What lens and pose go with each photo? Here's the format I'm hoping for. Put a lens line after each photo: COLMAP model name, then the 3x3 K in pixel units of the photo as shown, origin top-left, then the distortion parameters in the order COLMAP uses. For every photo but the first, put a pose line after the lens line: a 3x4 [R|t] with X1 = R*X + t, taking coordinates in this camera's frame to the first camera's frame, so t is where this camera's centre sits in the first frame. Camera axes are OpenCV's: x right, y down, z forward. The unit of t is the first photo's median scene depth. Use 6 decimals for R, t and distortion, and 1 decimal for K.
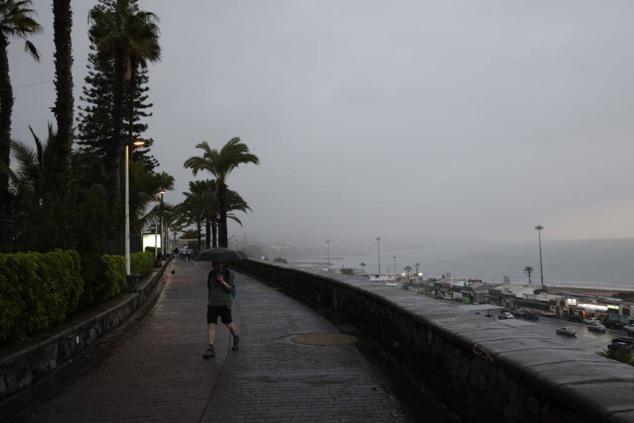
lens RADIAL K [[645.8, 0, 317.1], [0, 645.8, 227.8], [0, 0, 1]] dist [0.005047, 0.009555]
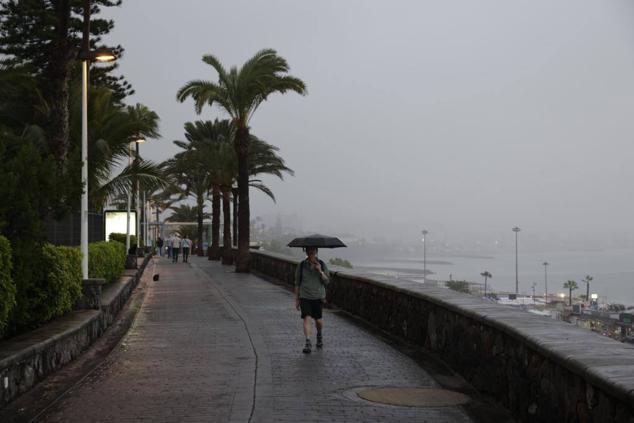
lens RADIAL K [[645.8, 0, 317.1], [0, 645.8, 227.8], [0, 0, 1]] dist [0.005047, 0.009555]
pose [[0.992731, 0.024246, -0.117884, -0.010054], [-0.022587, 0.999626, 0.015385, 0.010849], [0.118213, -0.012610, 0.992908, 0.430669]]
